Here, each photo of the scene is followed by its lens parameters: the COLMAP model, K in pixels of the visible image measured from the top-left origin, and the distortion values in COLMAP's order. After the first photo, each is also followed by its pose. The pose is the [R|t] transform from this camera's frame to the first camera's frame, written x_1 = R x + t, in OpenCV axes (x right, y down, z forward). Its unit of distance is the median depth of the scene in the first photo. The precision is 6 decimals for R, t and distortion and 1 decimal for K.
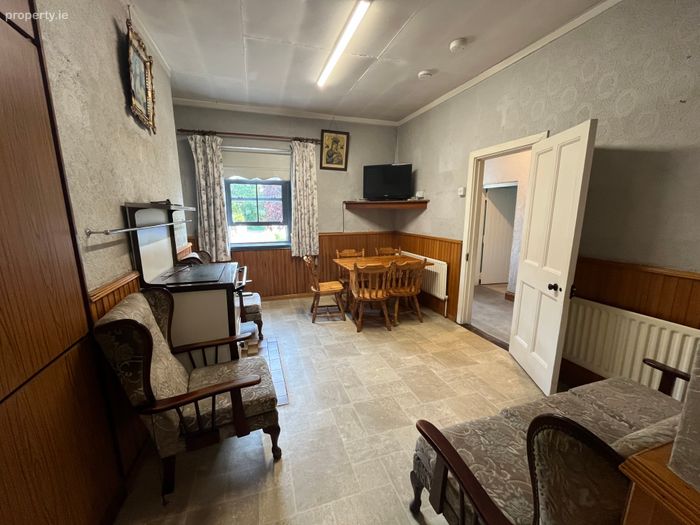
lens RADIAL K [[285.3, 0, 346.4], [0, 285.3, 263.2], [0, 0, 1]] dist [-0.002407, 0.000493]
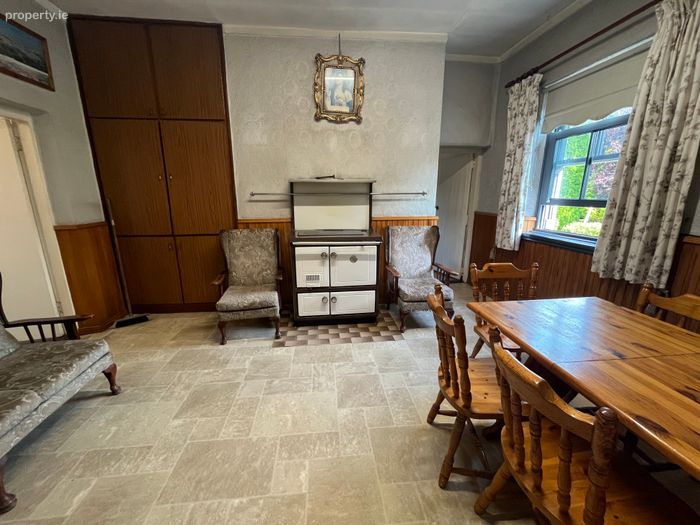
lens RADIAL K [[285.3, 0, 346.2], [0, 285.3, 262.1], [0, 0, 1]] dist [-0.002407, 0.000493]
pose [[-0.218897, 0.228156, -0.948699, 0.627296], [-0.168612, 0.948807, 0.267086, -0.168846], [0.961069, 0.218426, -0.169221, 1.159184]]
